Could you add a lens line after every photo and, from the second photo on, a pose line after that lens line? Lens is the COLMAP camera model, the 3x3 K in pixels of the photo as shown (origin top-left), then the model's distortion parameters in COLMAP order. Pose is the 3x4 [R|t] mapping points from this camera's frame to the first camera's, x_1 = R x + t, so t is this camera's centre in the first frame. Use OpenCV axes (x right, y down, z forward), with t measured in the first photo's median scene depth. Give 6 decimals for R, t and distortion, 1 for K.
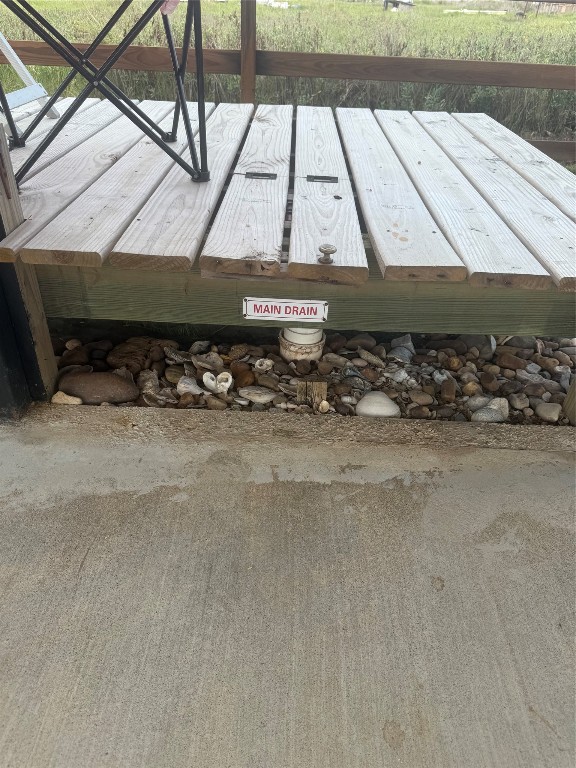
lens RADIAL K [[536.6, 0, 277.9], [0, 536.6, 386.2], [0, 0, 1]] dist [0.099145, -0.246075]
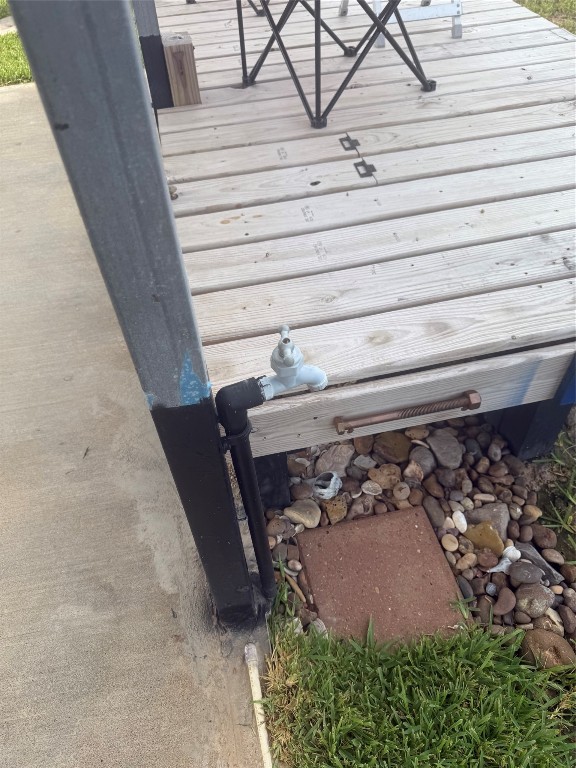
lens RADIAL K [[536.6, 0, 277.9], [0, 536.6, 386.2], [0, 0, 1]] dist [0.099145, -0.246075]
pose [[0.218657, 0.697629, -0.682278, 1.234894], [-0.520837, 0.674708, 0.522970, -0.658715], [0.825178, 0.241004, 0.510880, 0.505288]]
